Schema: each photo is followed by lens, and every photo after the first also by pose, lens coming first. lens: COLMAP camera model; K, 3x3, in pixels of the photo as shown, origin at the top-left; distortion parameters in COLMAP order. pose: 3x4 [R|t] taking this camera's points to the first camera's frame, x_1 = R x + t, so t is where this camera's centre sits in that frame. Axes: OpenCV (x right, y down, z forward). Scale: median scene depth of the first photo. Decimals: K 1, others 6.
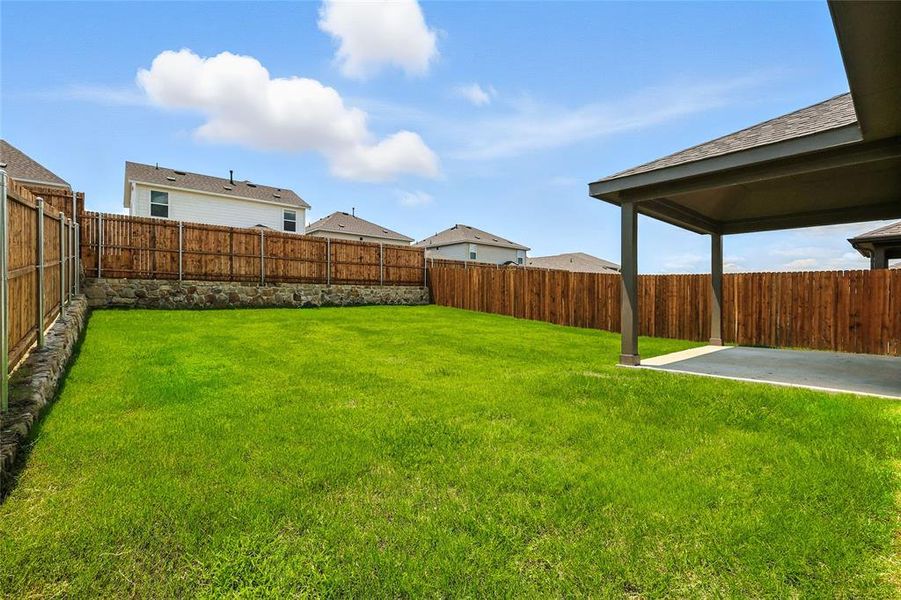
lens RADIAL K [[402.5, 0, 450.5], [0, 402.5, 300.0], [0, 0, 1]] dist [0.009728, 0.000154]
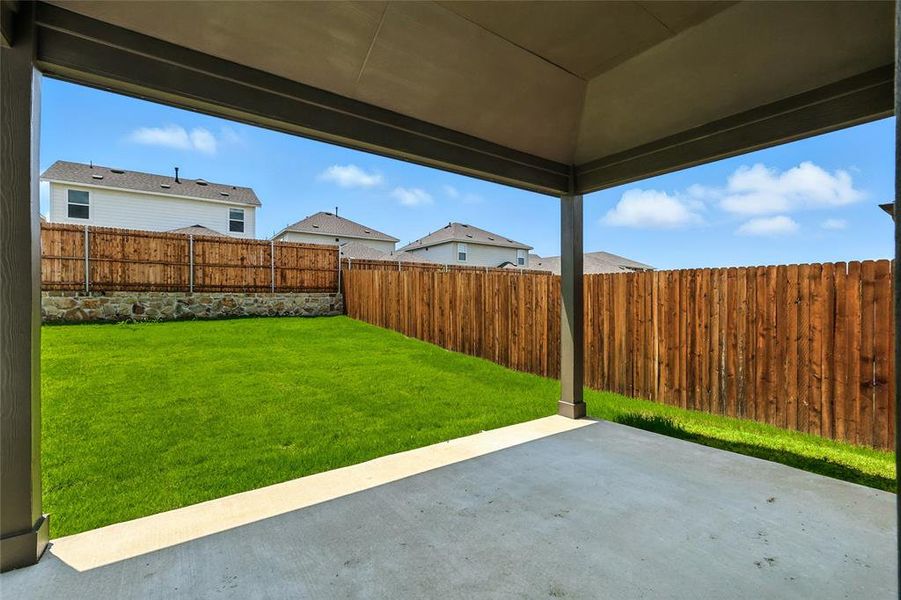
lens RADIAL K [[402.5, 0, 450.5], [0, 402.5, 300.0], [0, 0, 1]] dist [0.009728, 0.000154]
pose [[0.994839, -0.006980, -0.101224, 0.297997], [0.006255, 0.999952, -0.007479, -0.014739], [0.101272, 0.006808, 0.994836, 0.260218]]
